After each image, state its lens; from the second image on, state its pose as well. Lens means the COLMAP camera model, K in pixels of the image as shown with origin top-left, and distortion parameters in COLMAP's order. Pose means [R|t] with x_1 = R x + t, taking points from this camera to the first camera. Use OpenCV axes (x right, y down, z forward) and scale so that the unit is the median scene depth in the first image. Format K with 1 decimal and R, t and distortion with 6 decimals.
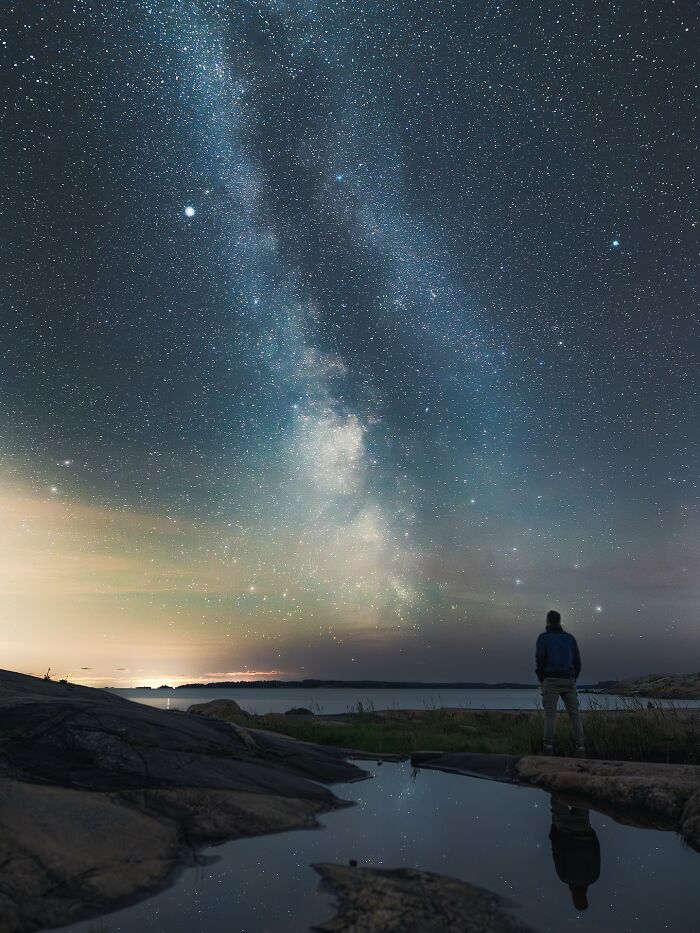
lens RADIAL K [[678.3, 0, 351.5], [0, 678.3, 459.6], [0, 0, 1]] dist [-0.006577, 0.000408]
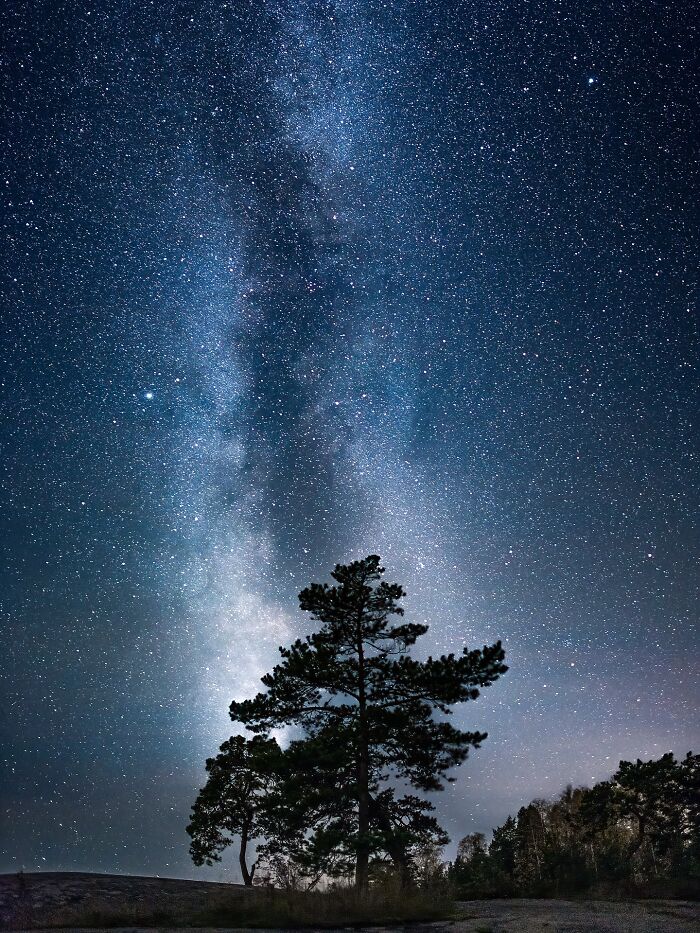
lens RADIAL K [[678.3, 0, 347.4], [0, 678.3, 472.5], [0, 0, 1]] dist [-0.006577, 0.000408]
pose [[0.970342, 0.239200, 0.034937, -0.013576], [-0.213350, 0.915353, -0.341484, -0.054069], [-0.113663, 0.323902, 0.939238, 0.238492]]
